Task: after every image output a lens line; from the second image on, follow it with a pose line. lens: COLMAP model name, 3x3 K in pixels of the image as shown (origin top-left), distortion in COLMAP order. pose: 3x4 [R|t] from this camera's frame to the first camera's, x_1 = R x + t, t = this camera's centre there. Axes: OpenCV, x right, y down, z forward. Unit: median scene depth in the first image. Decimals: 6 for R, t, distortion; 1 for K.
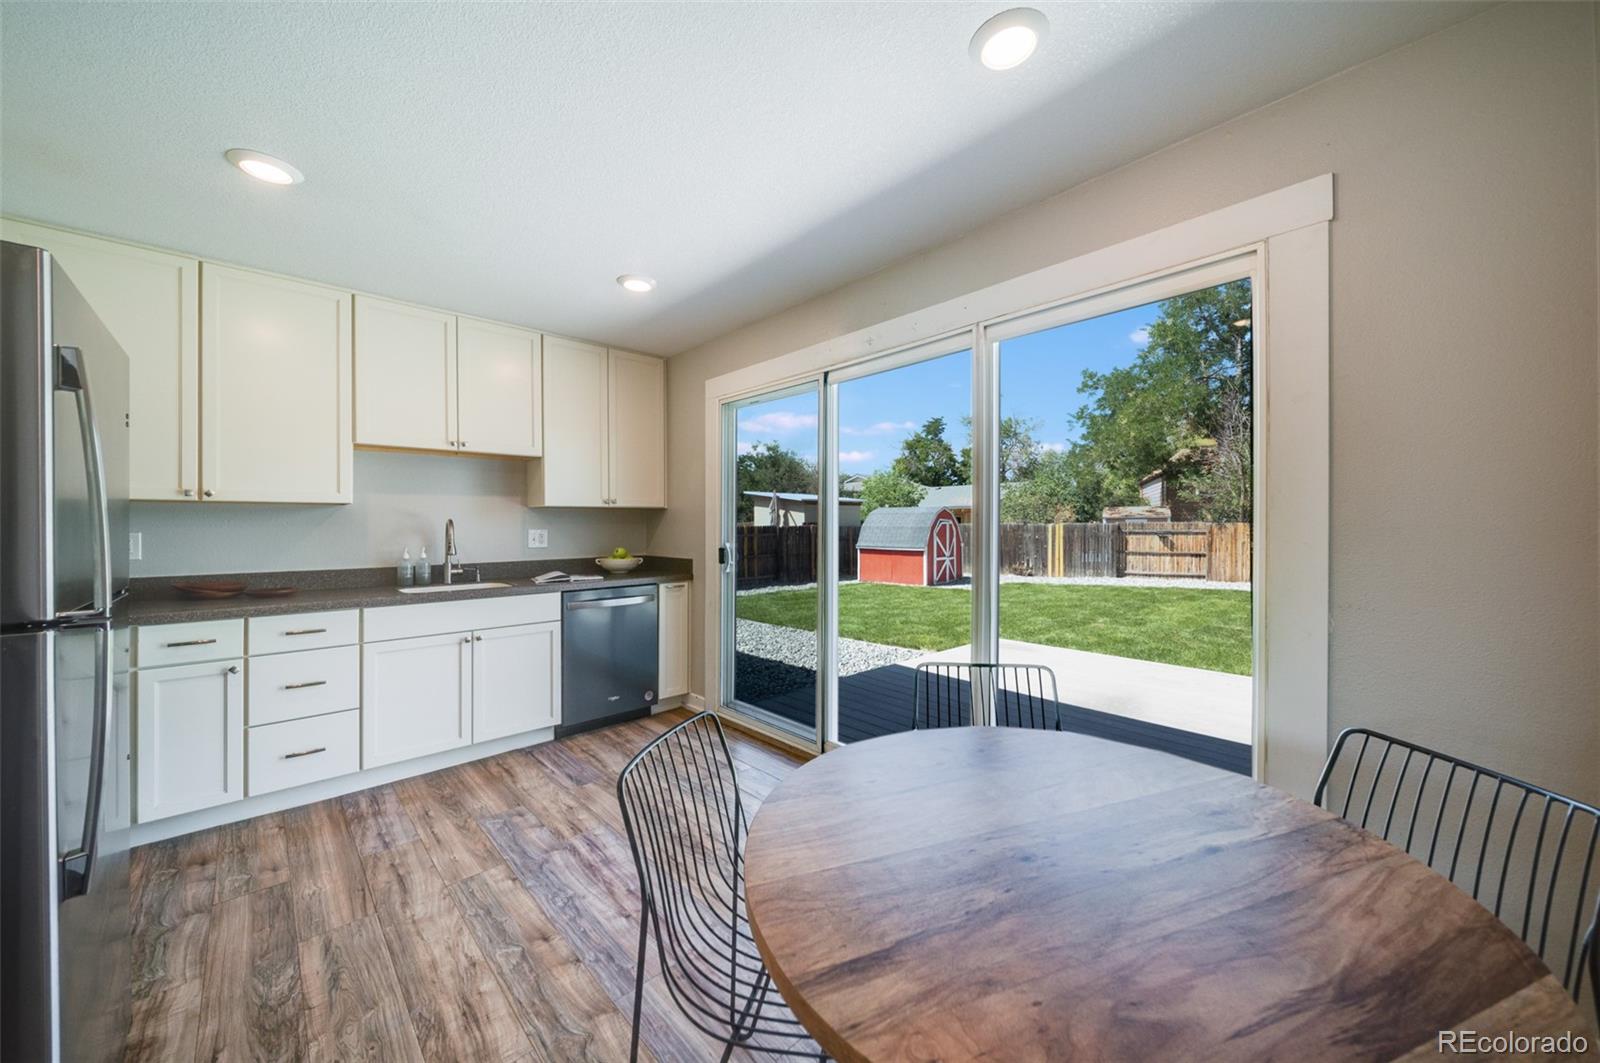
lens RADIAL K [[565.9, 0, 803.2], [0, 565.9, 526.3], [0, 0, 1]] dist [0.001977, -0.000921]
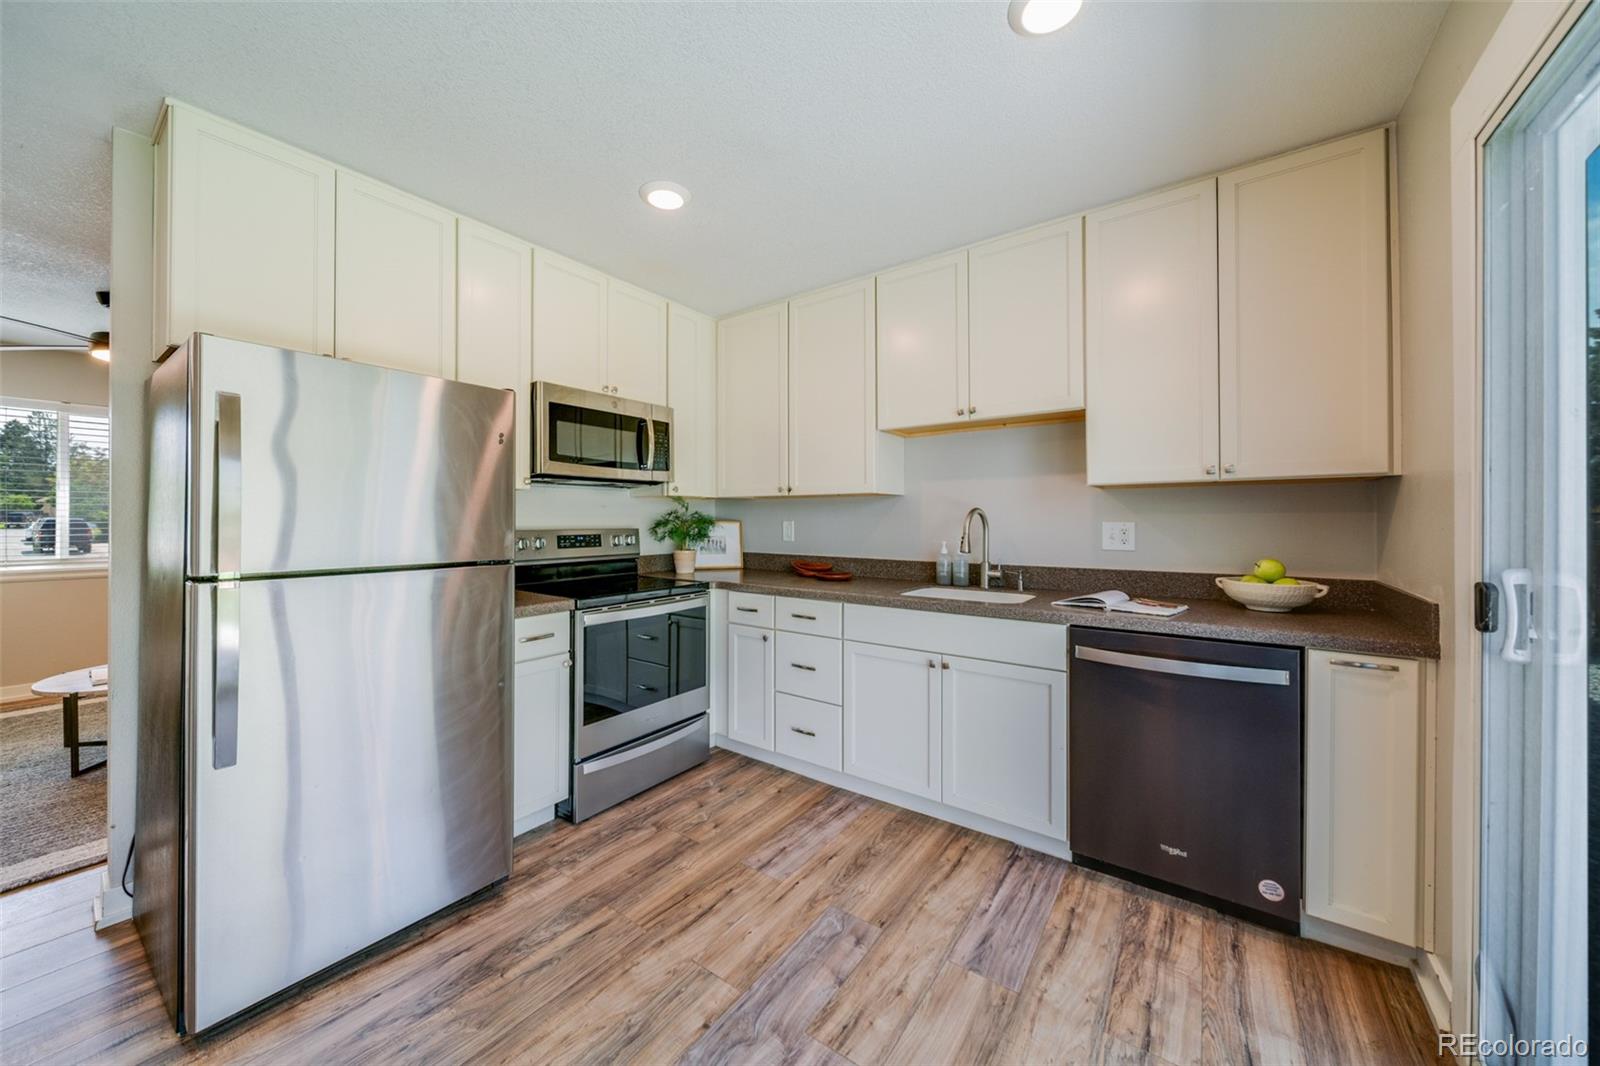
lens RADIAL K [[565.9, 0, 790.7], [0, 565.9, 517.4], [0, 0, 1]] dist [0.001977, -0.000921]
pose [[0.179114, 0.000542, -0.983828, 0.146455], [-0.001657, 0.999999, 0.000249, 0.001306], [0.983827, 0.001586, 0.179115, 0.757430]]
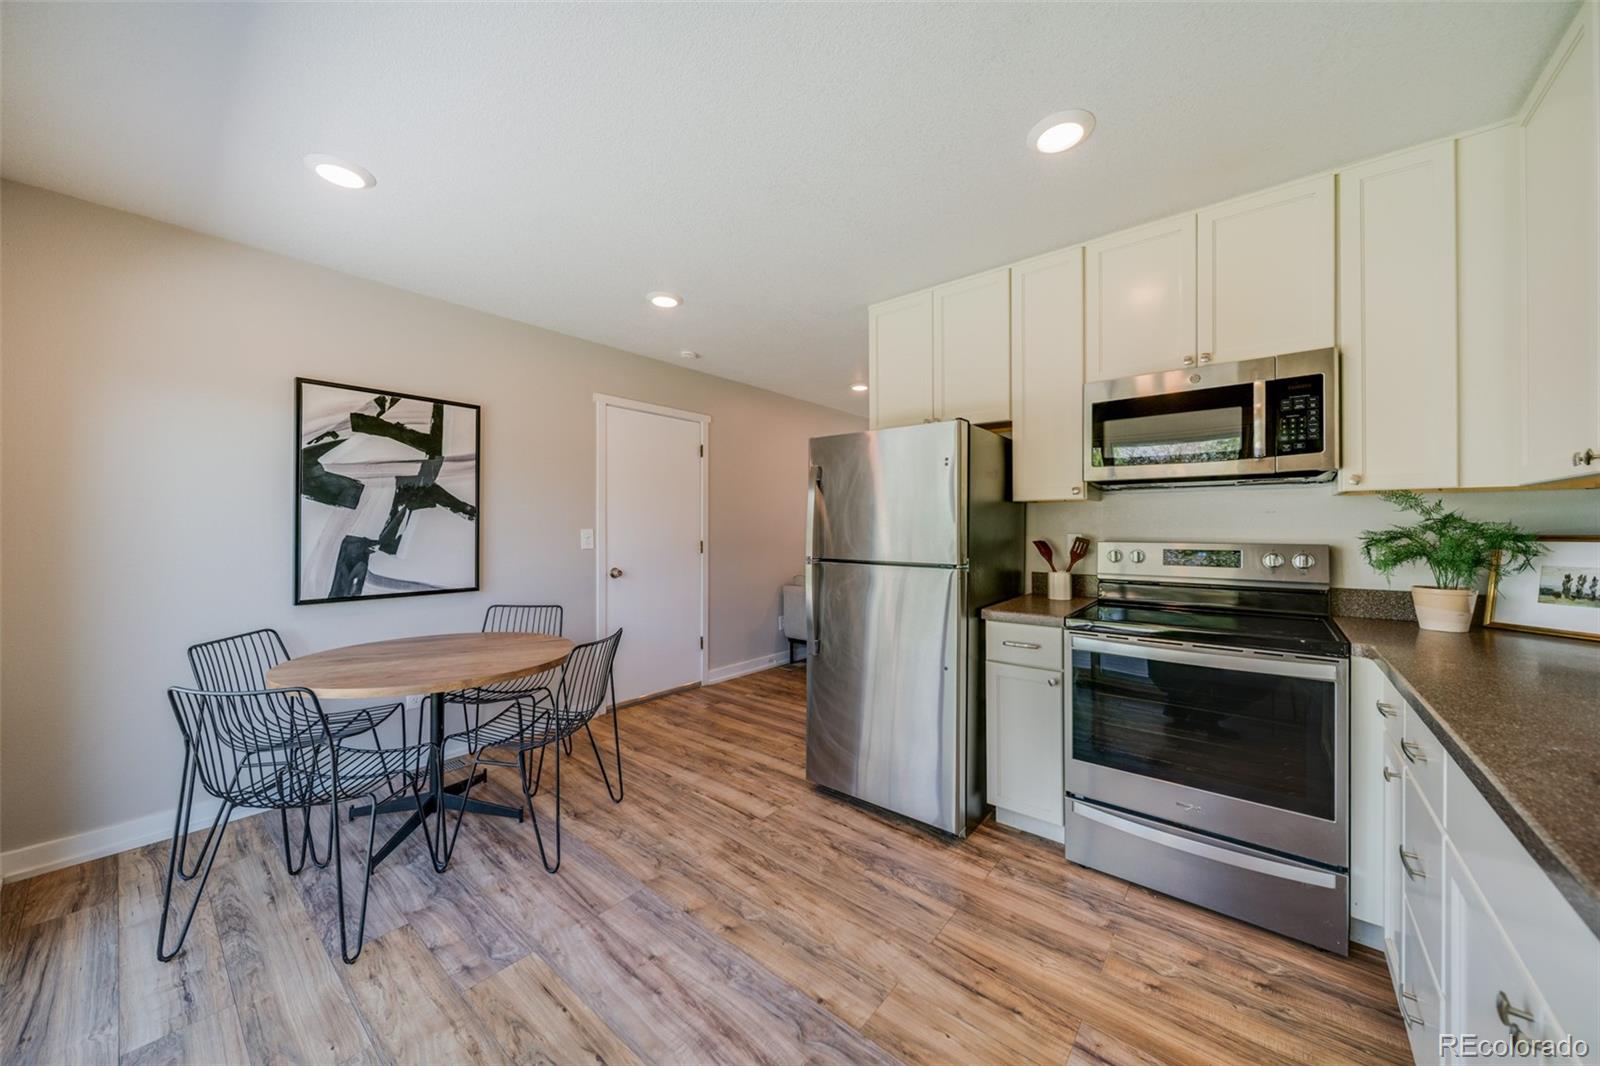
lens RADIAL K [[565.9, 0, 810.6], [0, 565.9, 524.5], [0, 0, 1]] dist [0.001977, -0.000921]
pose [[-0.991503, 0.004301, -0.130009, -0.311715], [0.004598, 0.999987, -0.001987, -0.003562], [0.129999, -0.002568, -0.991511, 1.350183]]
